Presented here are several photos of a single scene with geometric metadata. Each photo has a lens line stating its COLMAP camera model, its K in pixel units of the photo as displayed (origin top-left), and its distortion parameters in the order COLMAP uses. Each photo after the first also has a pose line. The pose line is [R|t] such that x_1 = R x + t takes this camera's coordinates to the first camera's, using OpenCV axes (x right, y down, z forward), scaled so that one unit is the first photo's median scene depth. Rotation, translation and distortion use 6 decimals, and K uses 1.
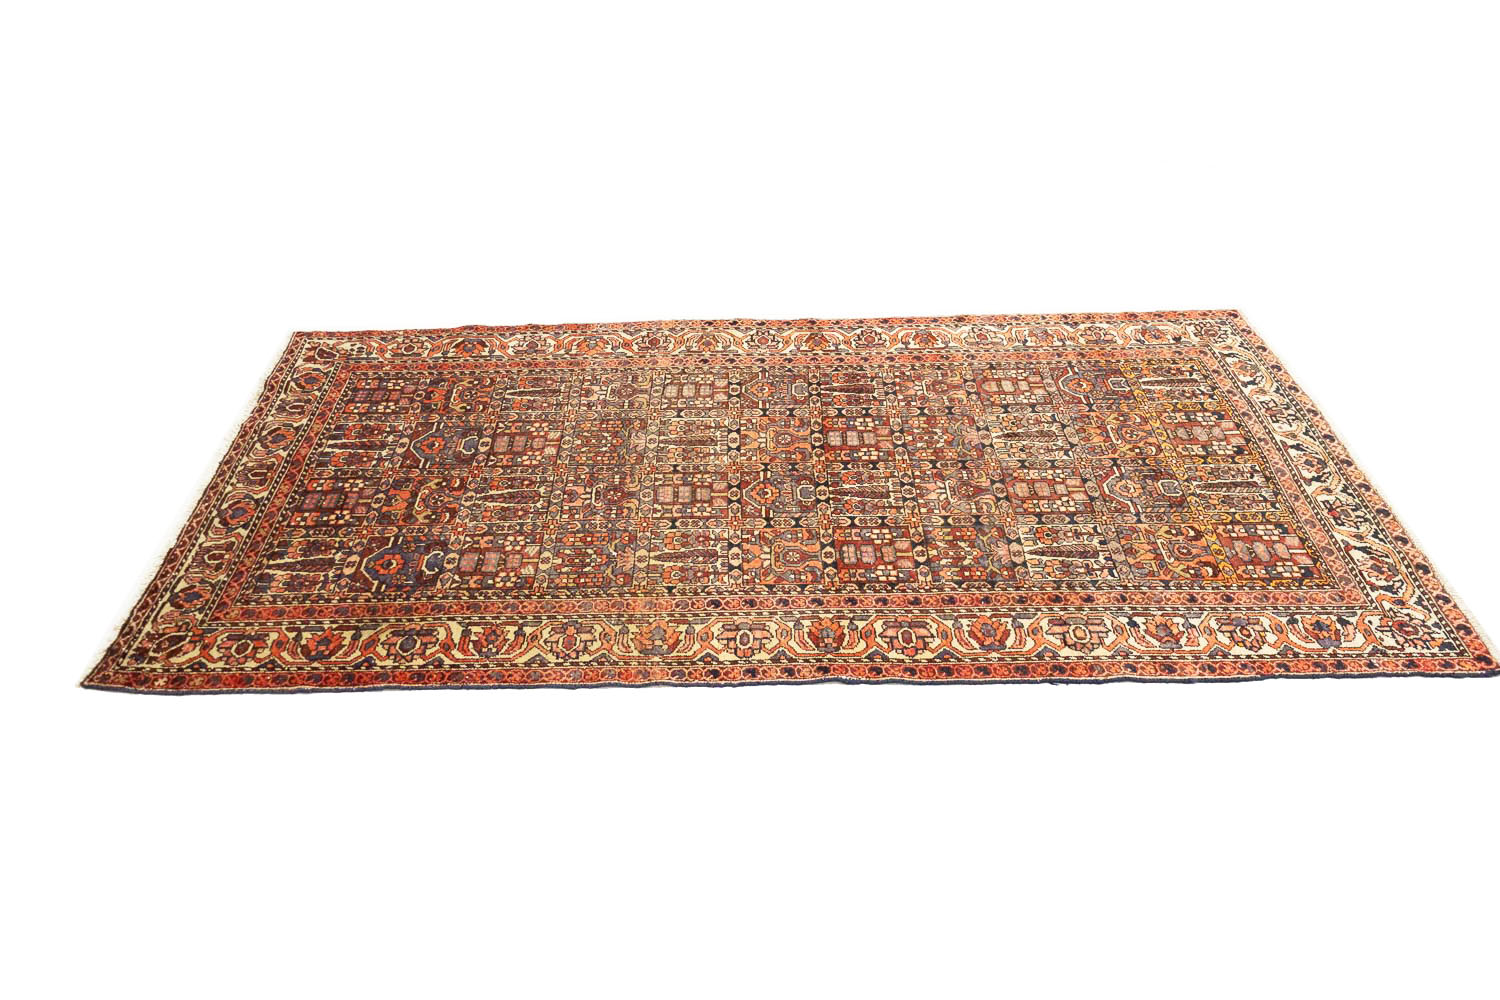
lens RADIAL K [[1244.7, 0, 733.9], [0, 1244.7, 500.1], [0, 0, 1]] dist [-0.002819, 0.000927]
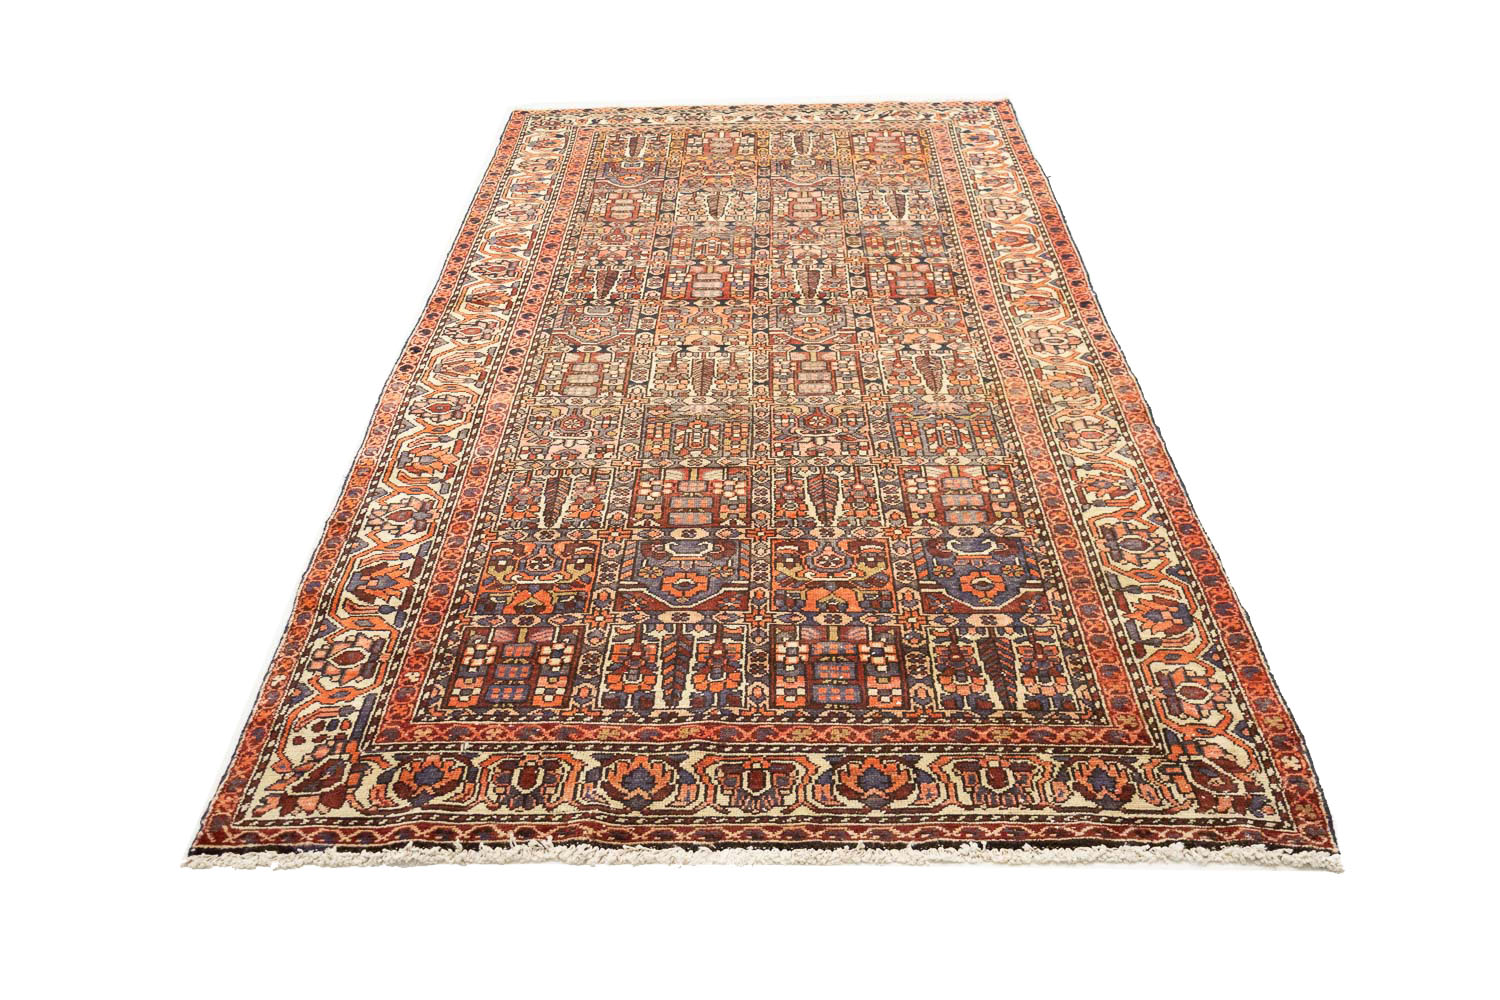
lens RADIAL K [[1237.1, 0, 739.0], [0, 1237.1, 500.8], [0, 0, 1]] dist [0.001102, -0.003761]
pose [[0.021623, -0.583473, 0.811844, -0.784744], [0.608634, 0.651903, 0.452313, -0.367130], [-0.793156, 0.484336, 0.369218, 0.775450]]
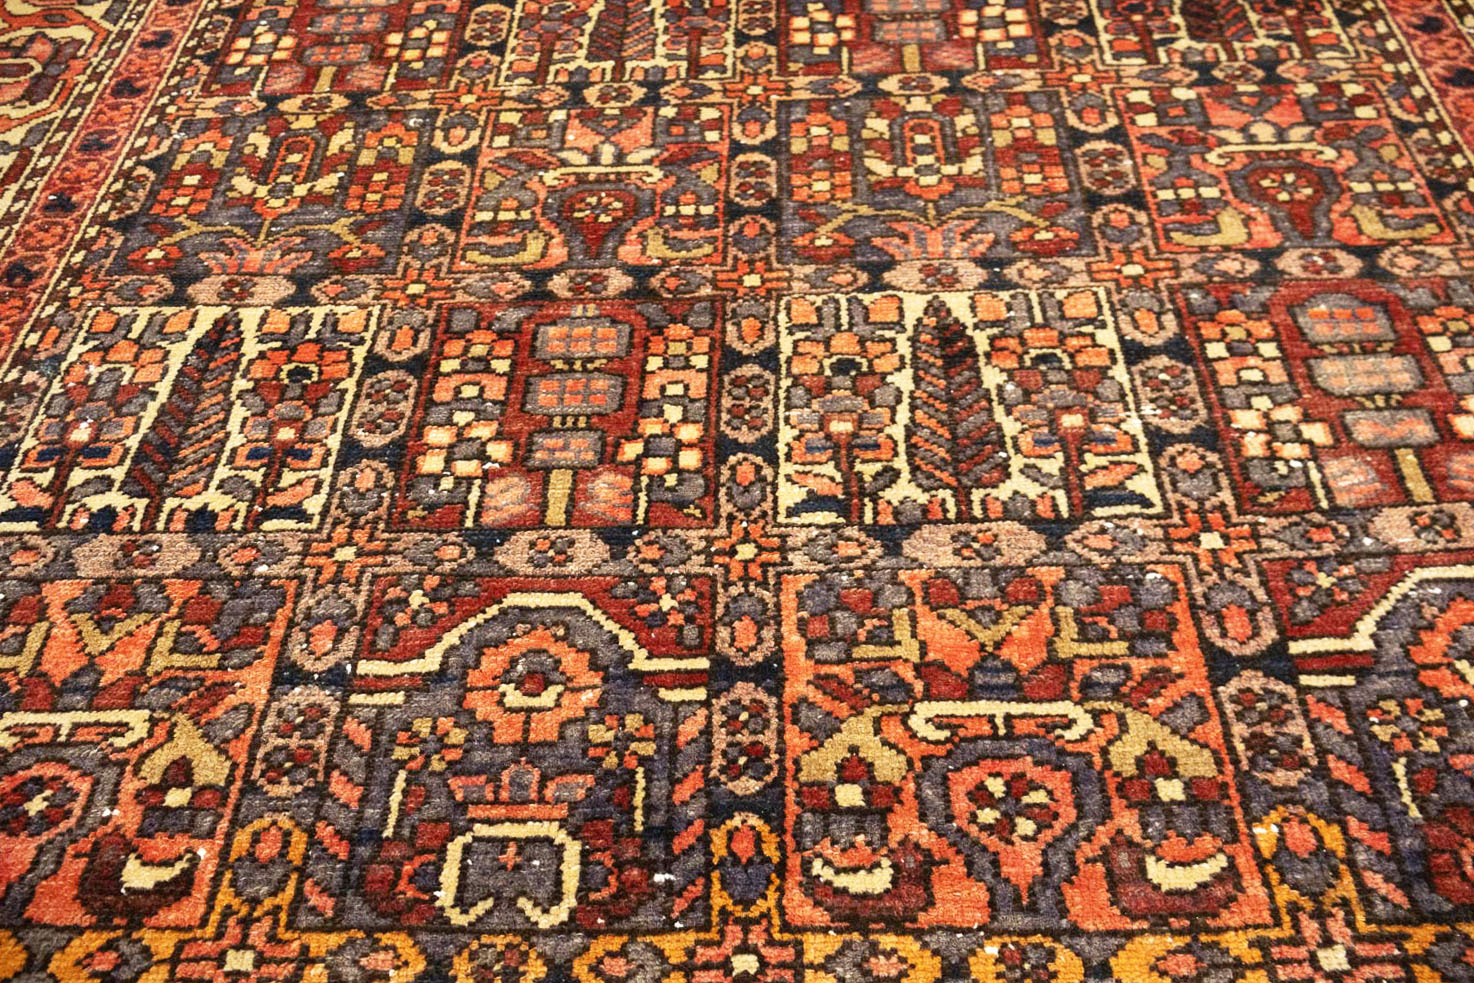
lens RADIAL K [[1242.5, 0, 737.0], [0, 1242.5, 491.5], [0, 0, 1]] dist [0.000897, -0.008840]
pose [[-0.014373, 0.790914, -0.611758, 0.422891], [-0.550591, 0.504450, 0.665116, -0.188761], [0.834652, 0.346388, 0.428220, 0.930106]]
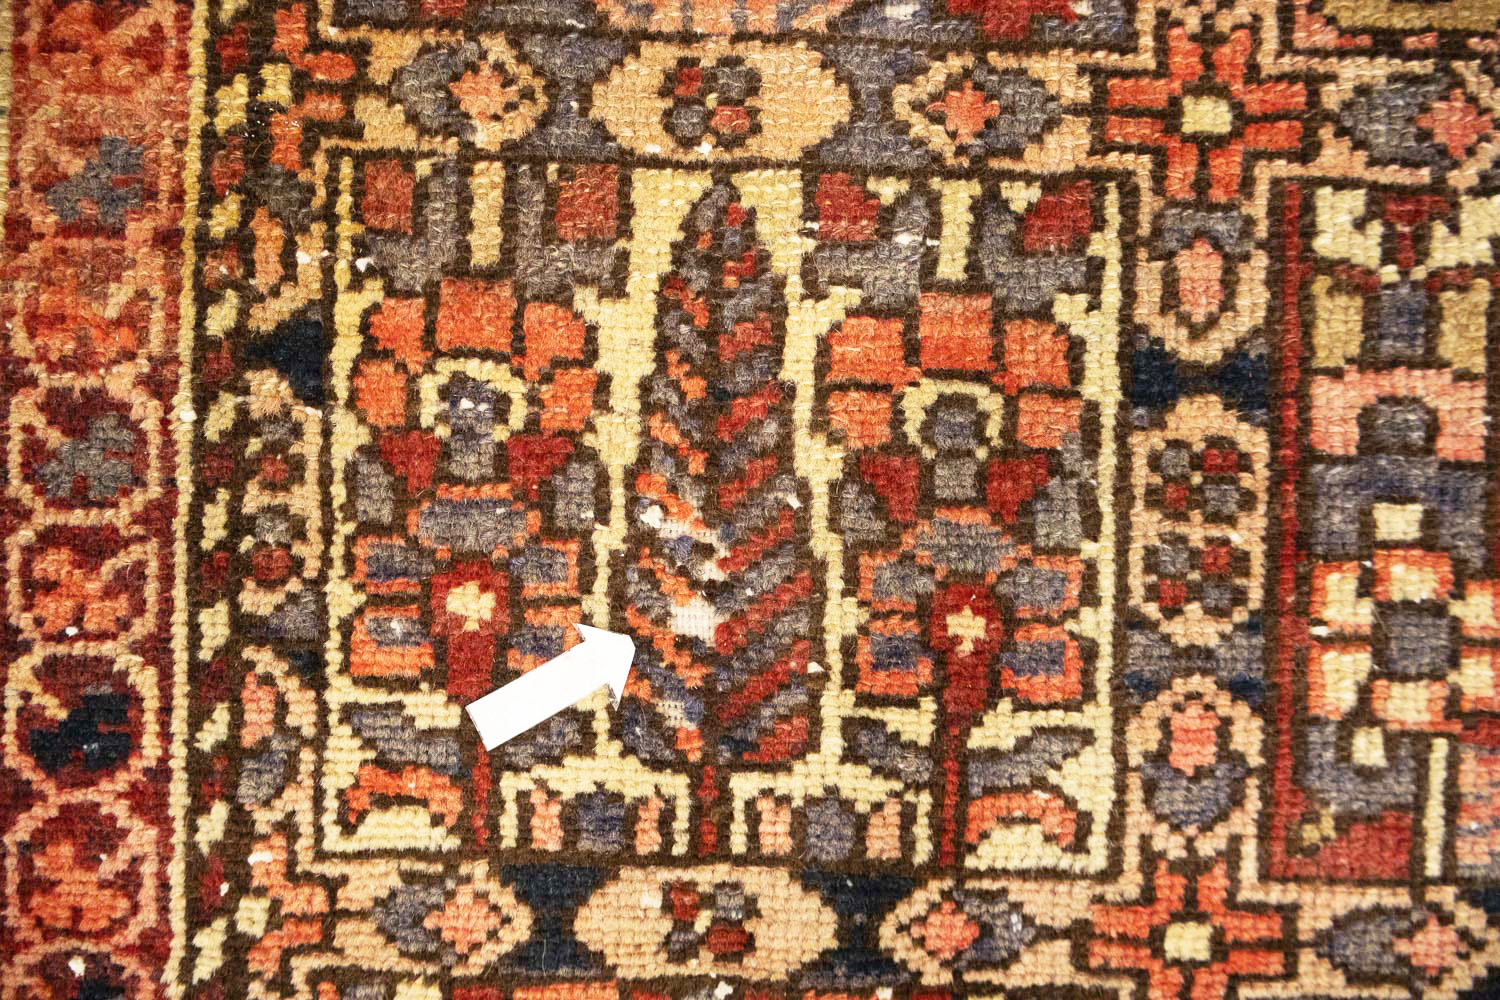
lens RADIAL K [[1244.7, 0, 733.9], [0, 1244.7, 500.1], [0, 0, 1]] dist [-0.002819, 0.000927]
pose [[-0.036208, 0.999275, 0.011792, -0.036706], [-0.587329, -0.030825, 0.808761, -0.044549], [0.808538, 0.022358, 0.588019, 0.880755]]
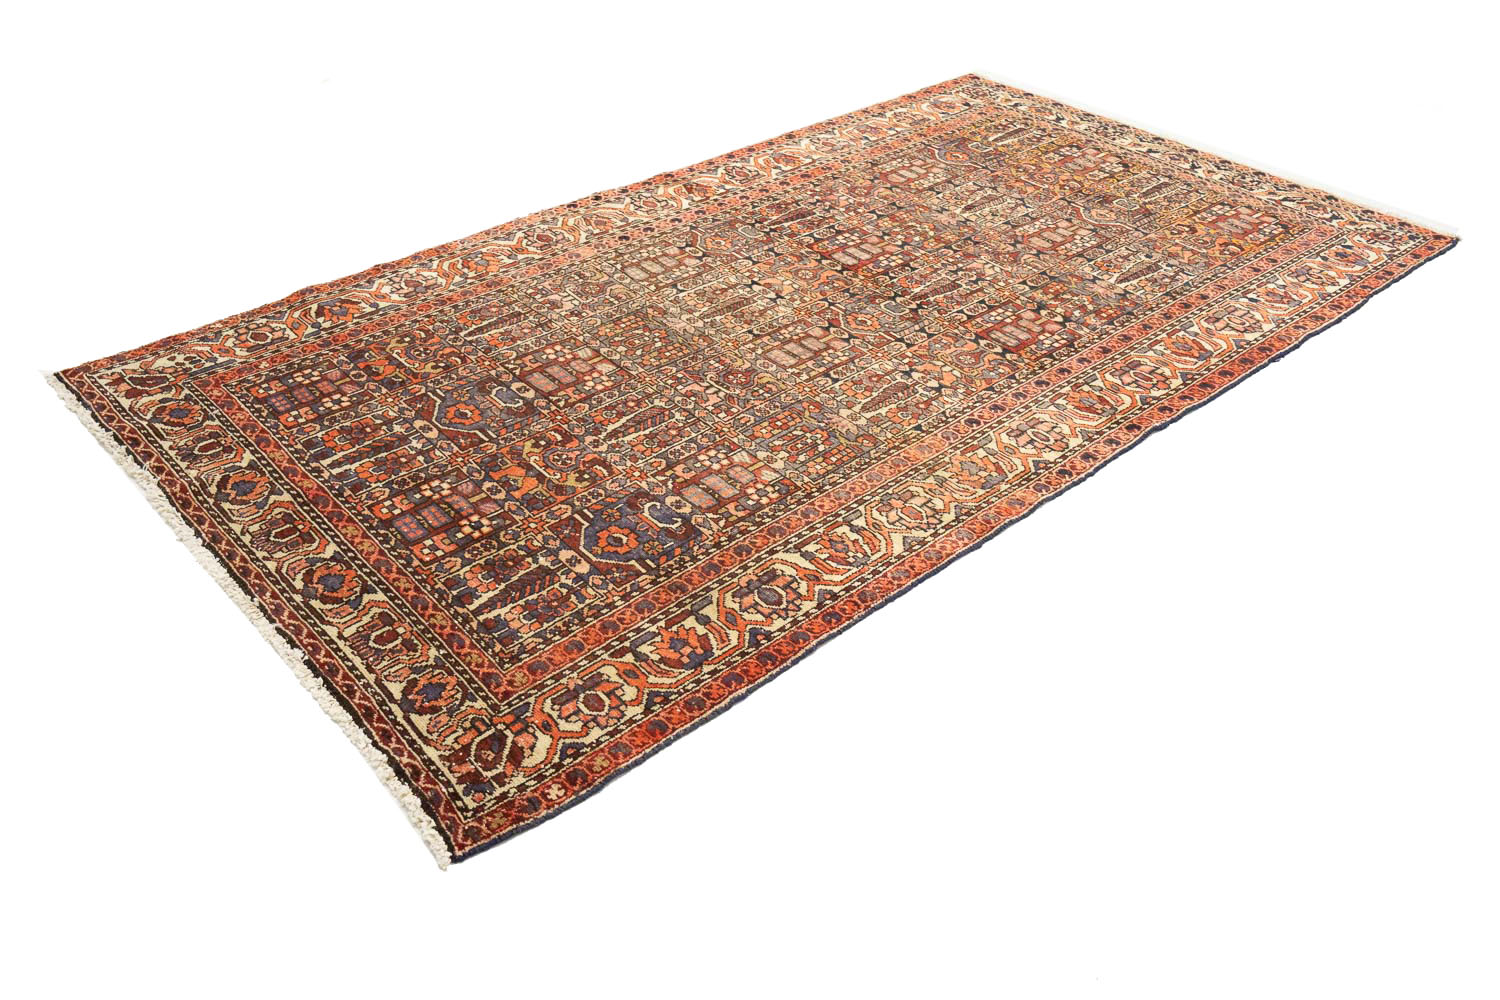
lens RADIAL K [[1237.1, 0, 739.0], [0, 1237.1, 500.8], [0, 0, 1]] dist [0.001102, -0.003761]
pose [[0.747757, -0.374417, 0.548336, -0.579328], [0.359243, 0.922665, 0.140124, -0.043602], [-0.558395, 0.092207, 0.824435, 0.333734]]
